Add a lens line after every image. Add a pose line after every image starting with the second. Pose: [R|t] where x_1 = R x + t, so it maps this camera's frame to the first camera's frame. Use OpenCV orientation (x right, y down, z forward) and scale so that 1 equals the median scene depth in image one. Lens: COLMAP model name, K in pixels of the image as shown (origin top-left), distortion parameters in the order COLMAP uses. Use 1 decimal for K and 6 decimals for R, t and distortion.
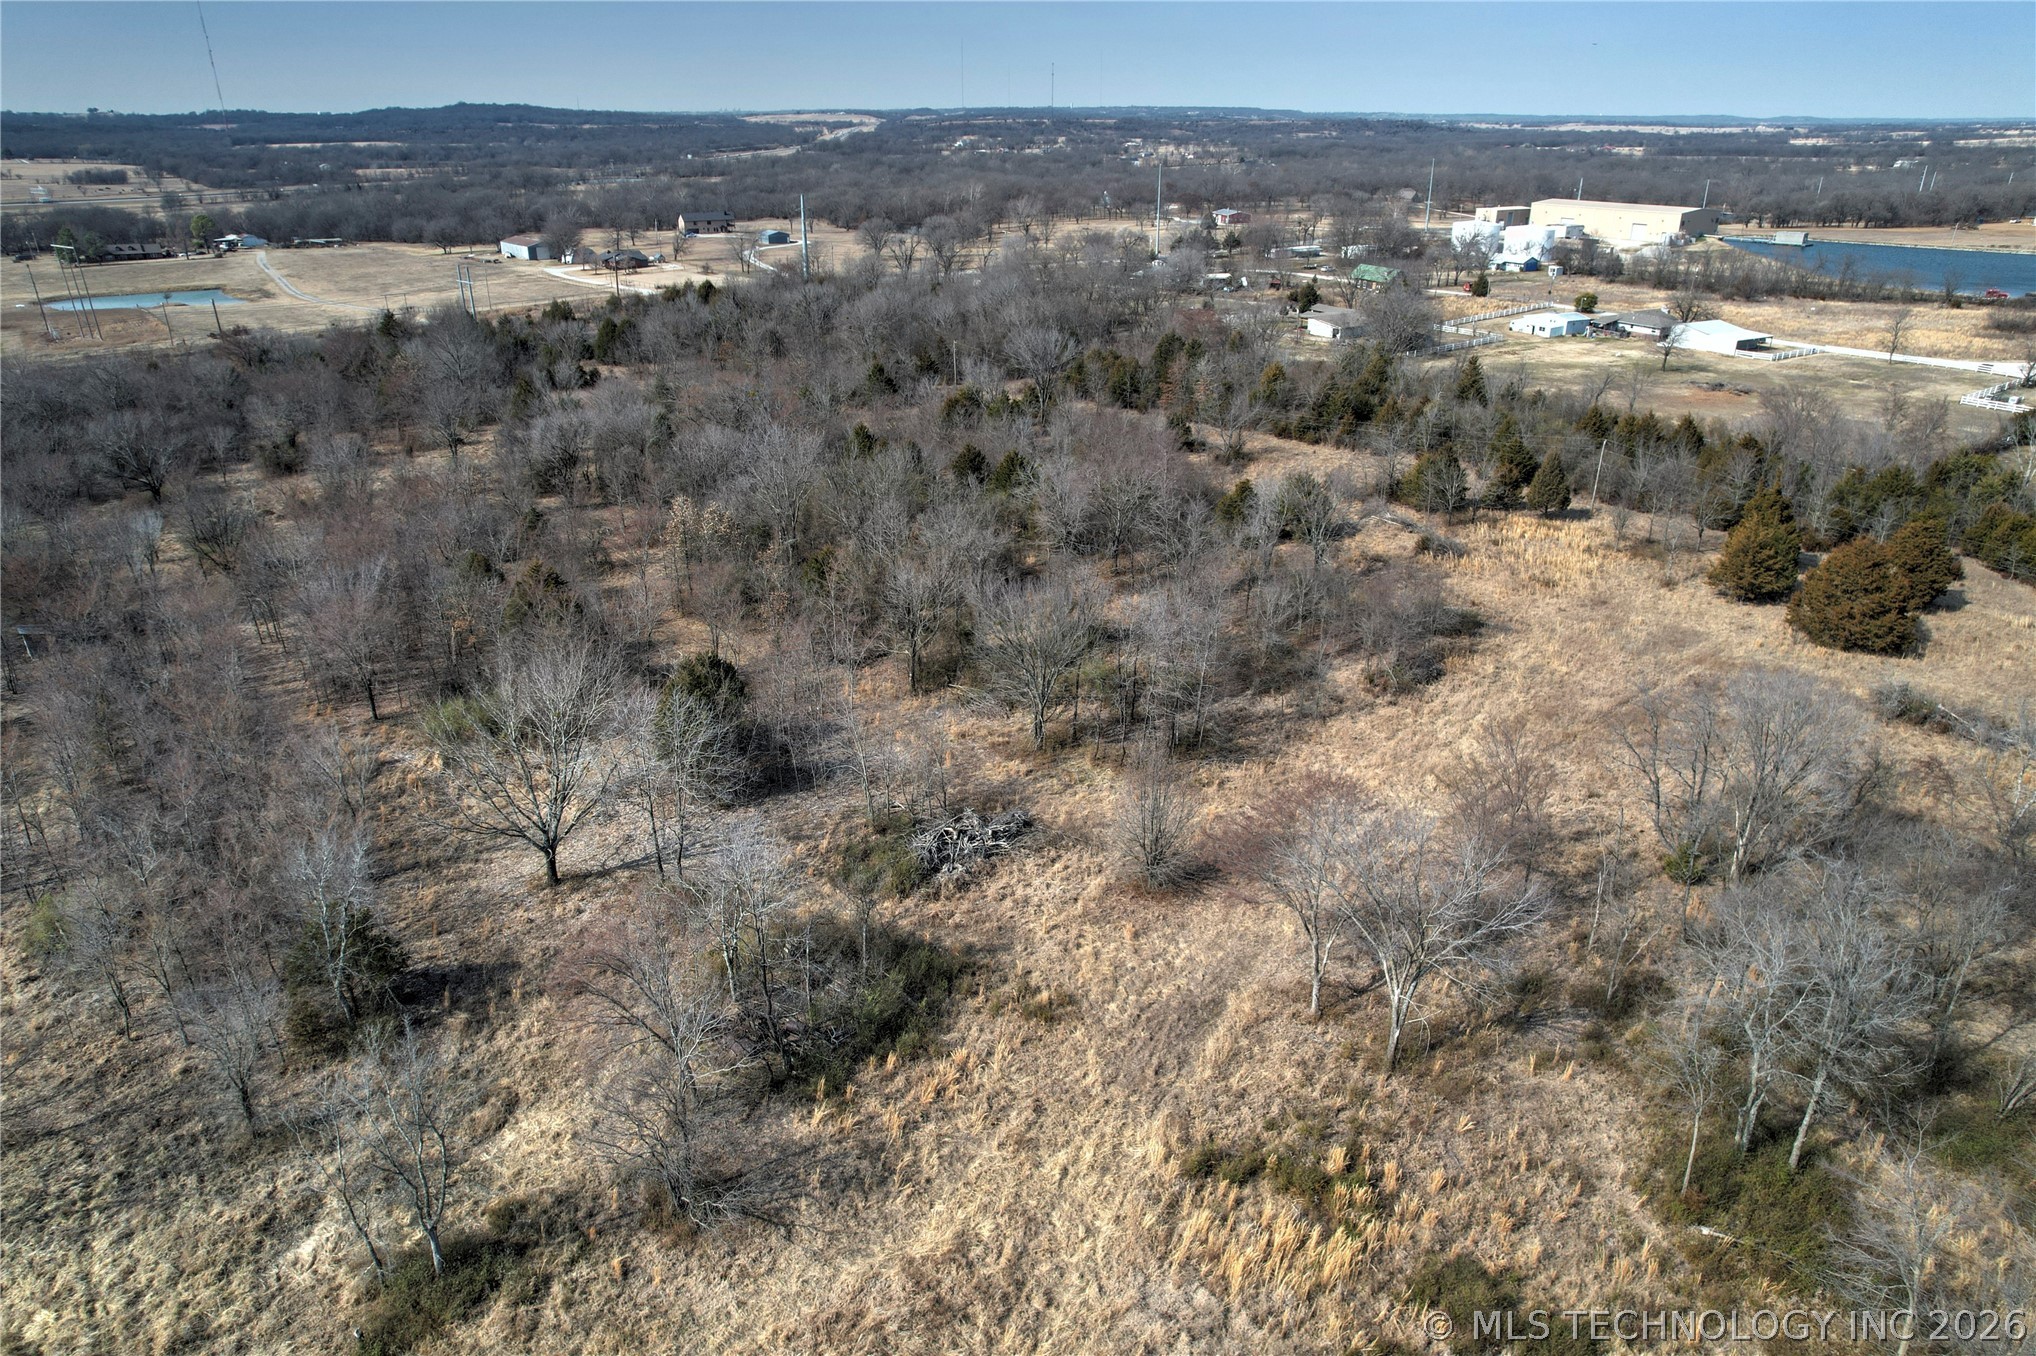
lens RADIAL K [[1307.3, 0, 1023.5], [0, 1307.3, 666.1], [0, 0, 1]] dist [-0.081067, 0.071589]
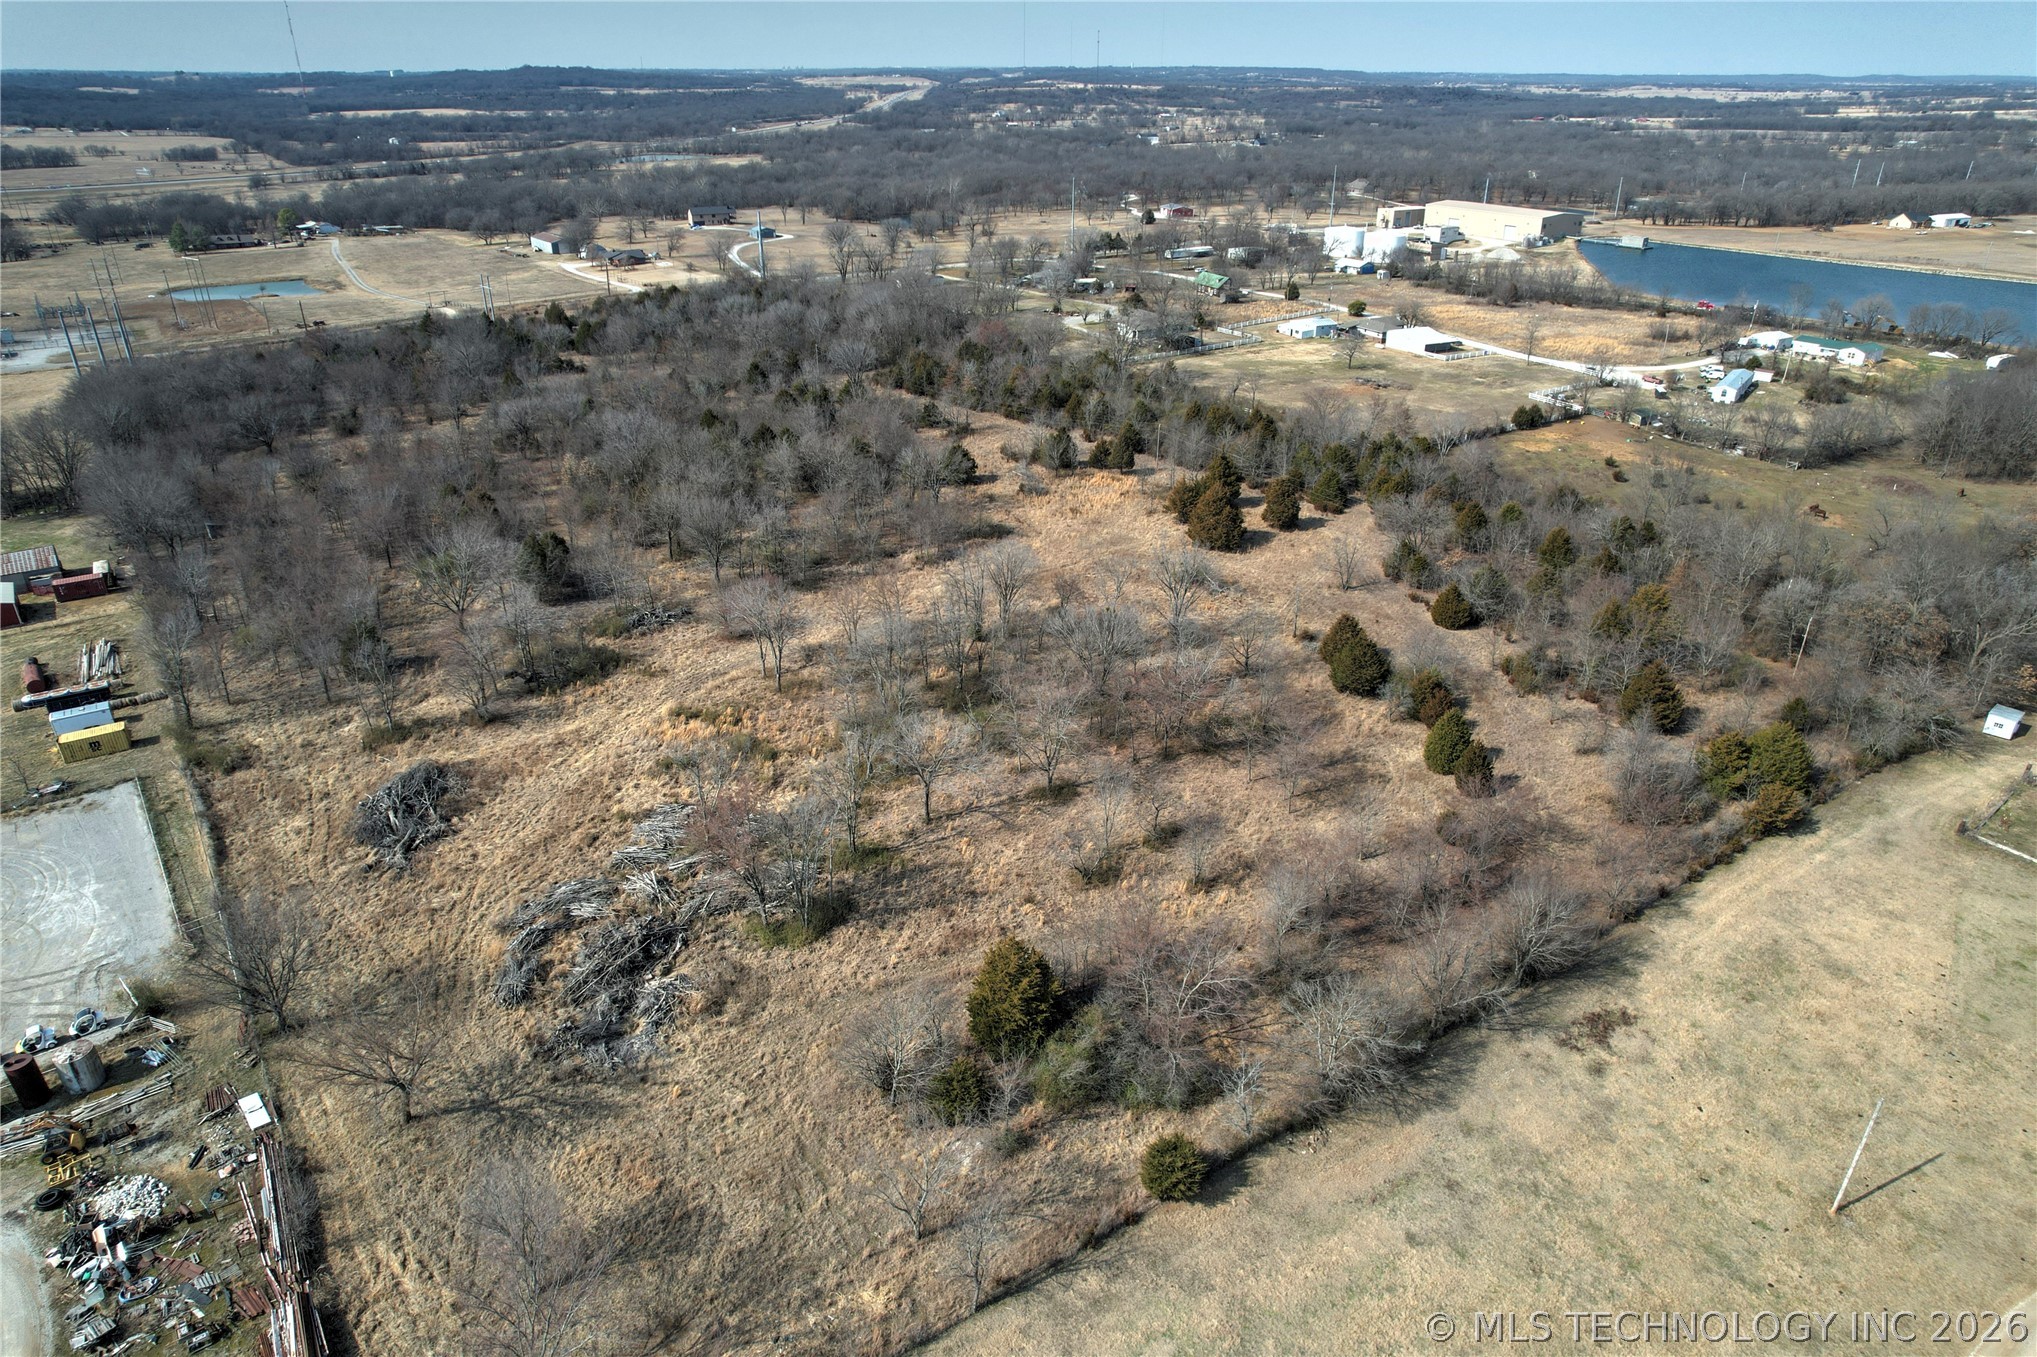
lens RADIAL K [[1306.3, 0, 1006.2], [0, 1306.3, 682.3], [0, 0, 1]] dist [-0.081603, 0.072715]
pose [[0.998245, 0.024410, -0.053957, 0.186093], [-0.022233, 0.998929, 0.040577, 0.040630], [0.054889, -0.039306, 0.997718, -0.311177]]
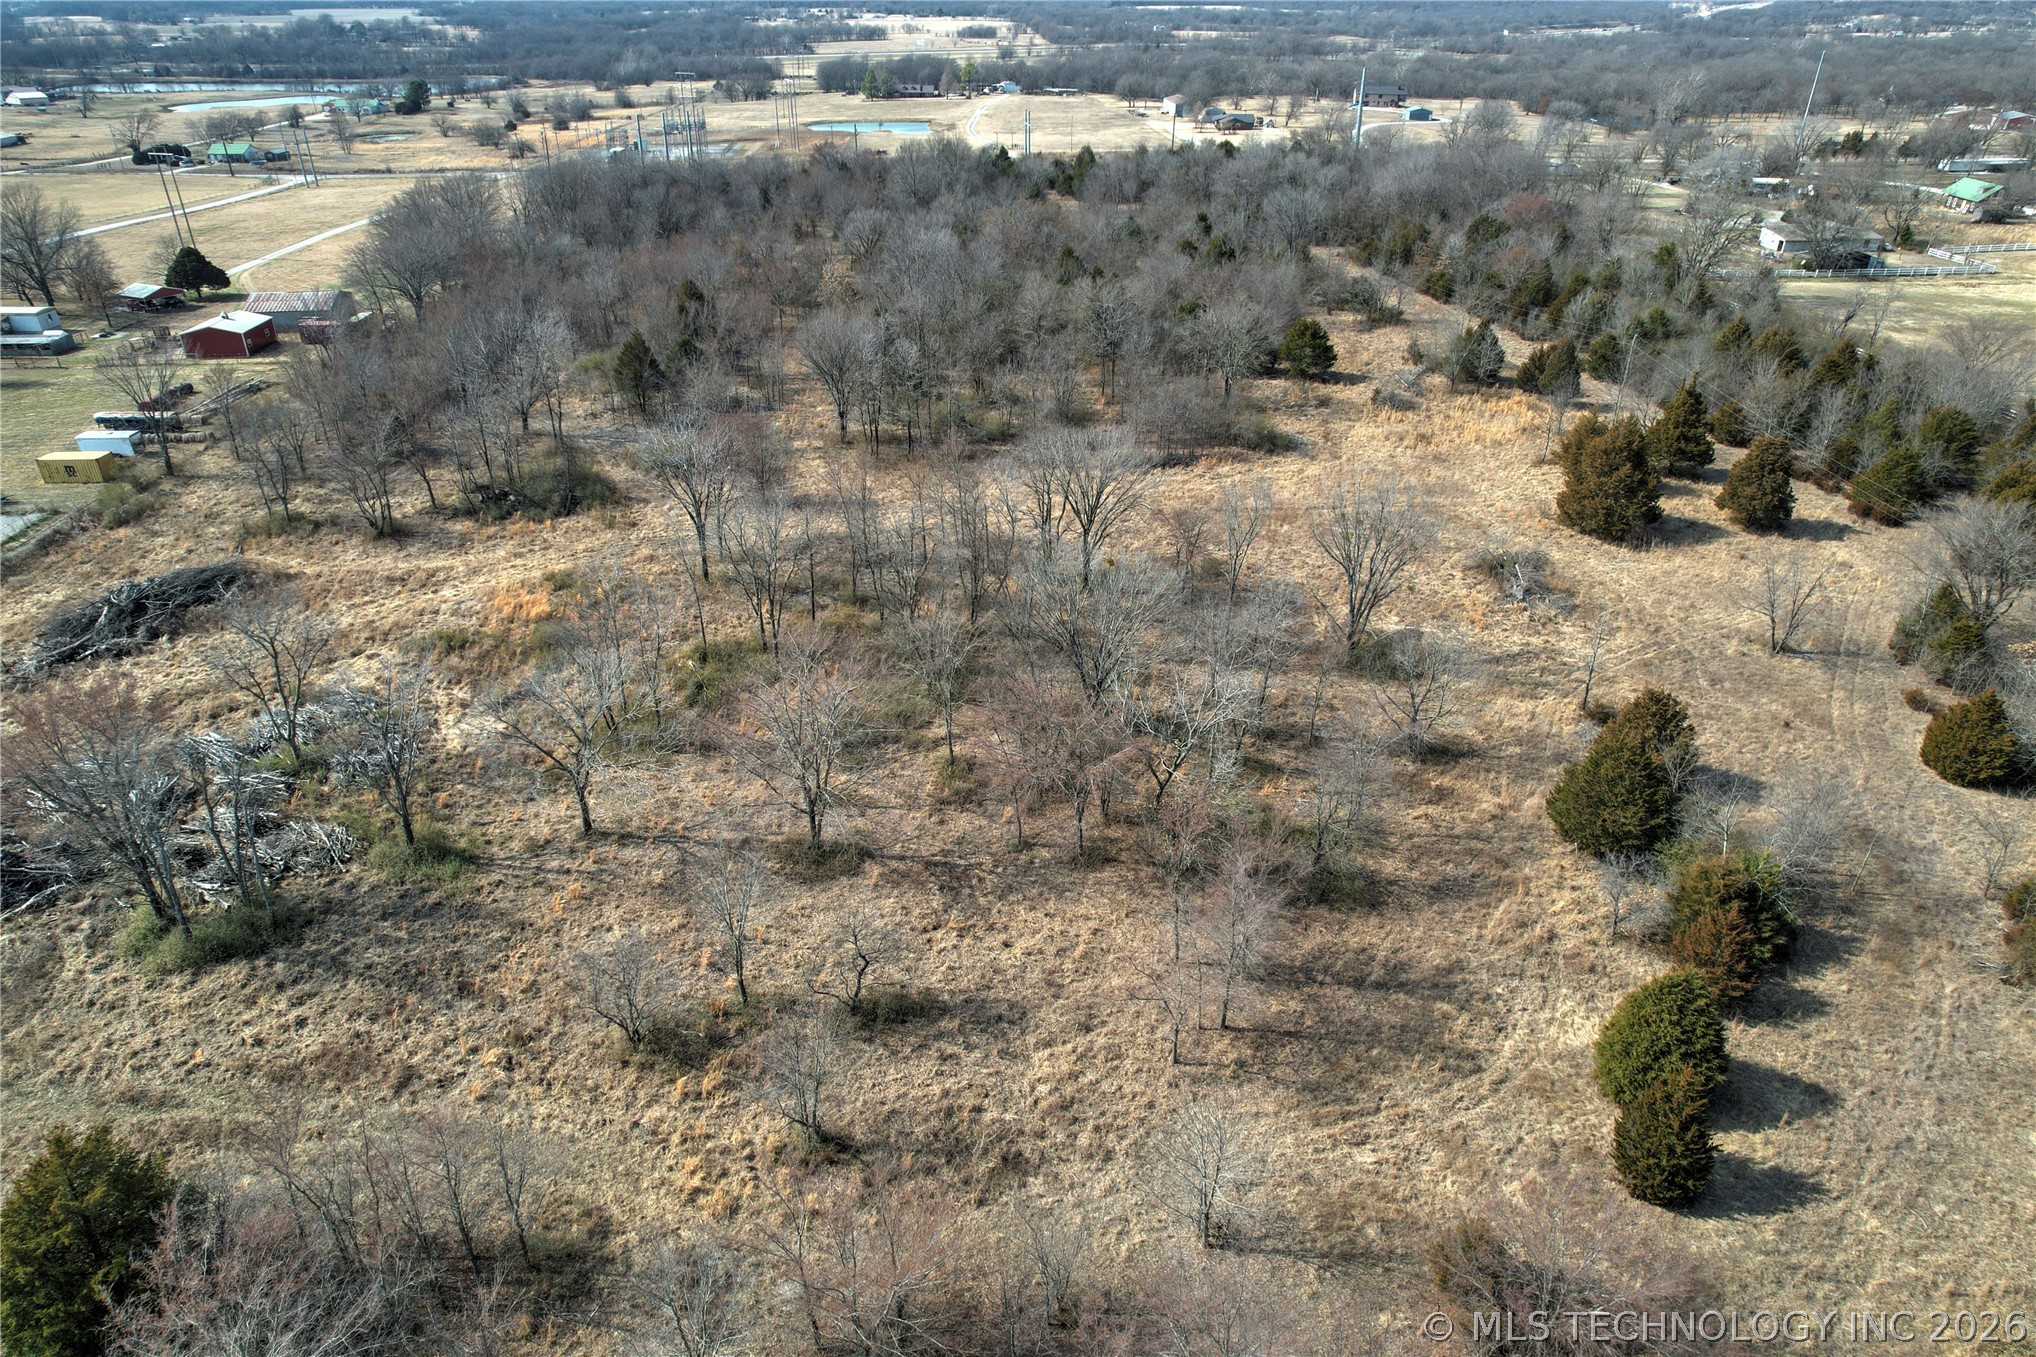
lens RADIAL K [[1305.6, 0, 1005.7], [0, 1305.6, 682.3], [0, 0, 1]] dist [-0.081603, 0.072715]
pose [[0.816919, 0.278394, -0.505114, 0.325473], [-0.229165, 0.960367, 0.158680, 0.017840], [0.529270, -0.013874, 0.848340, -0.045592]]
